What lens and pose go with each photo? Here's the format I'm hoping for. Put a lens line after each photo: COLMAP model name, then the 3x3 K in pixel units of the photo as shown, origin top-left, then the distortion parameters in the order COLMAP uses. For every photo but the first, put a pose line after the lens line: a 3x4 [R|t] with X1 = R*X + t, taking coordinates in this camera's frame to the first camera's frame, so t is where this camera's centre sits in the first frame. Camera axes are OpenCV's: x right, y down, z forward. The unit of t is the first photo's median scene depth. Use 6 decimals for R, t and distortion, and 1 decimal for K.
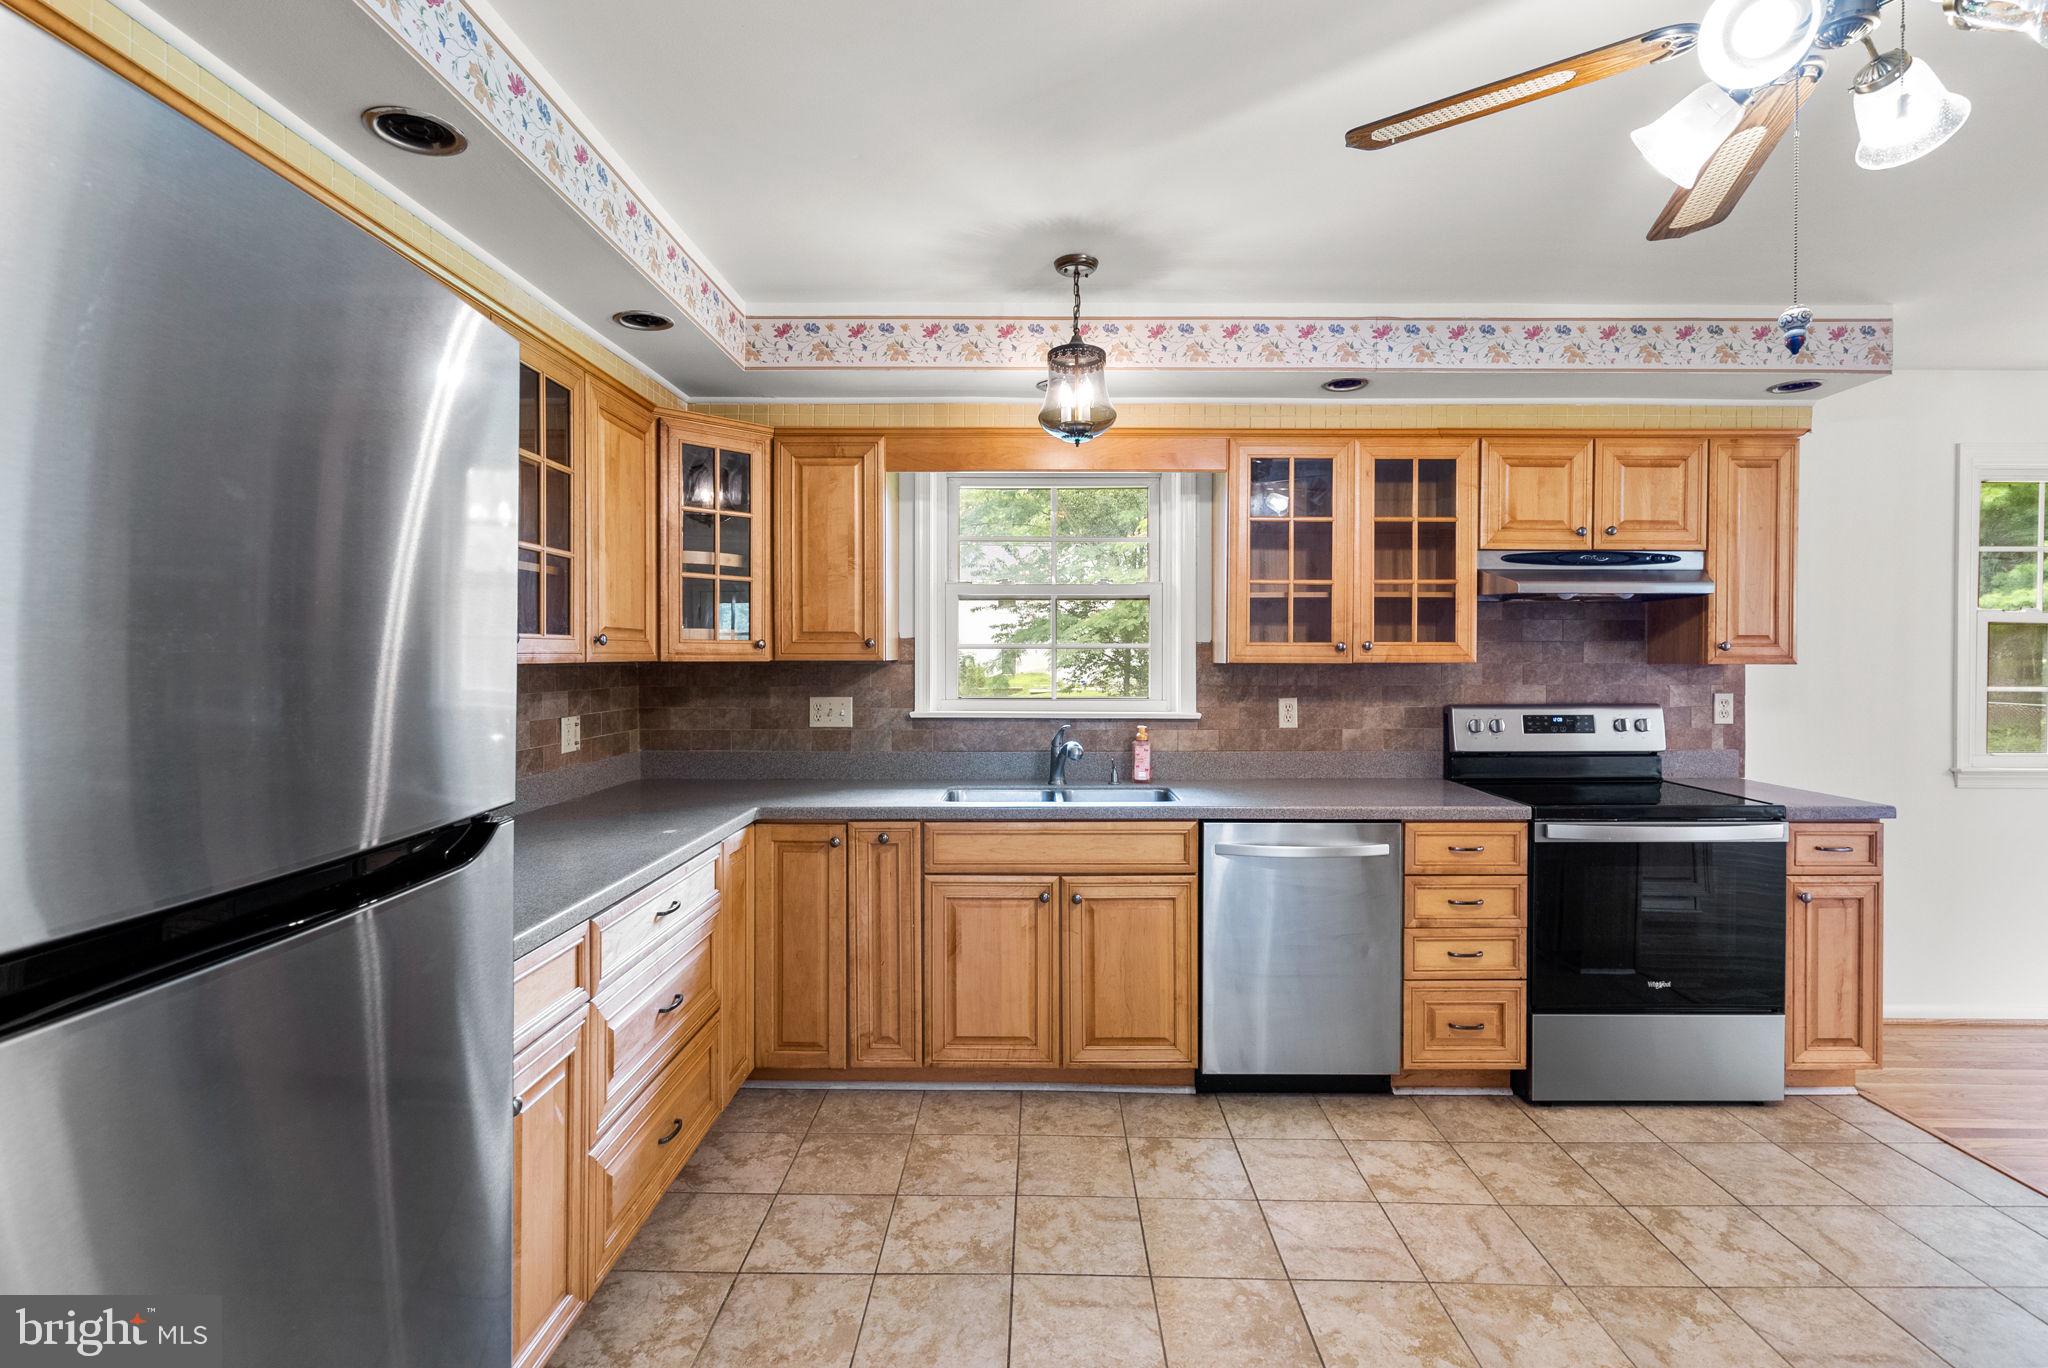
lens RADIAL K [[941.0, 0, 1025.8], [0, 941.0, 684.1], [0, 0, 1]] dist [0.002386, 0.000451]
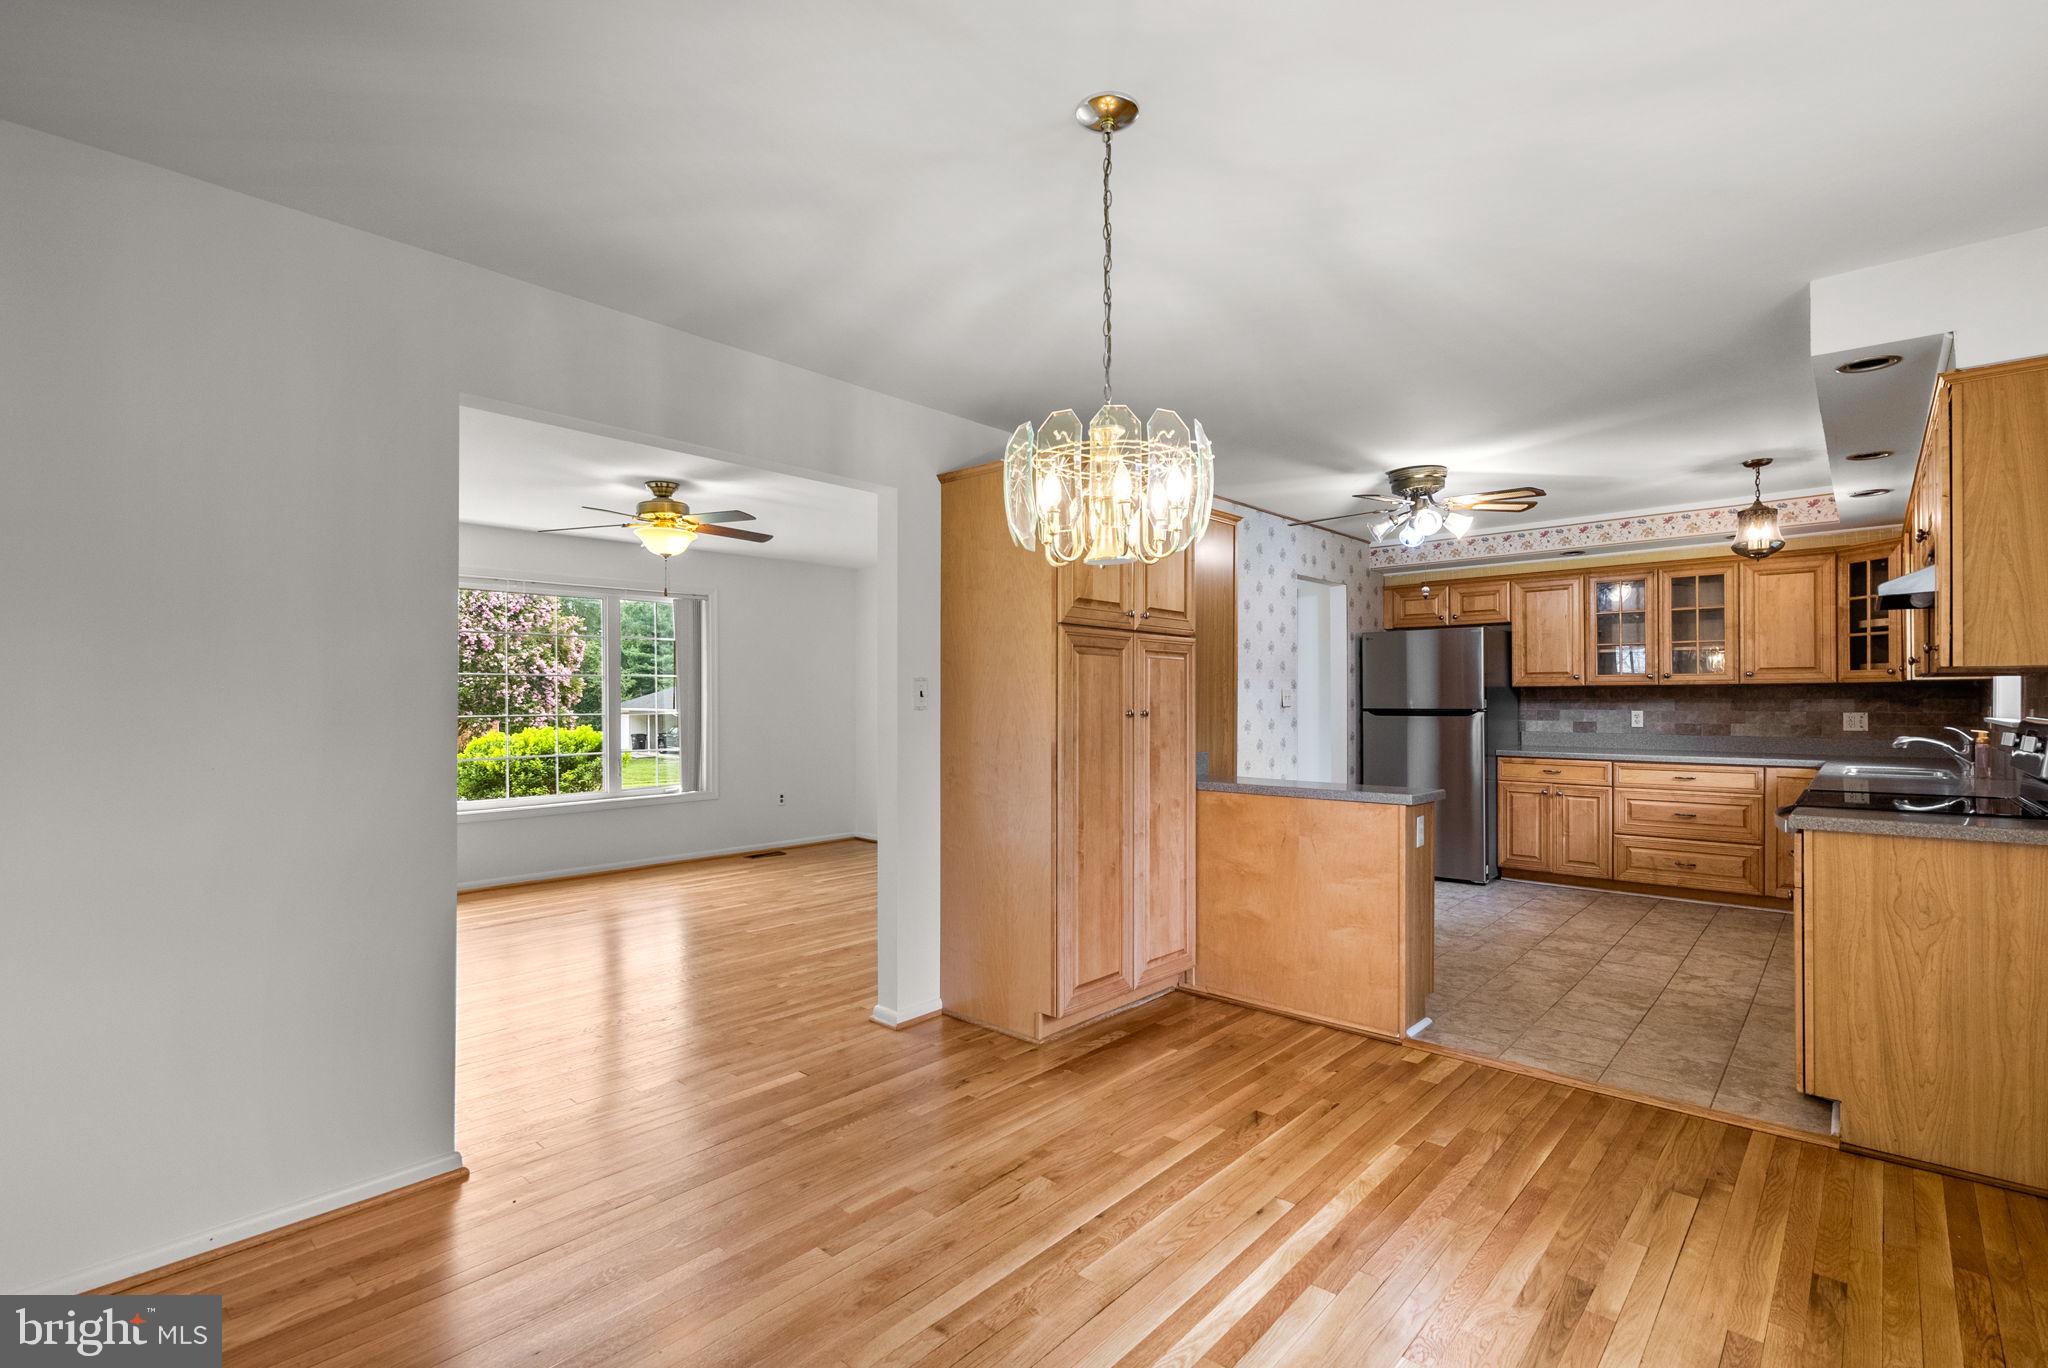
lens RADIAL K [[941.0, 0, 1022.8], [0, 941.0, 689.5], [0, 0, 1]] dist [0.002386, 0.000451]
pose [[-0.663746, -0.000302, -0.747958, 2.659644], [-0.001521, 0.999998, 0.000945, -0.012659], [0.747957, 0.001765, -0.663745, 1.282073]]
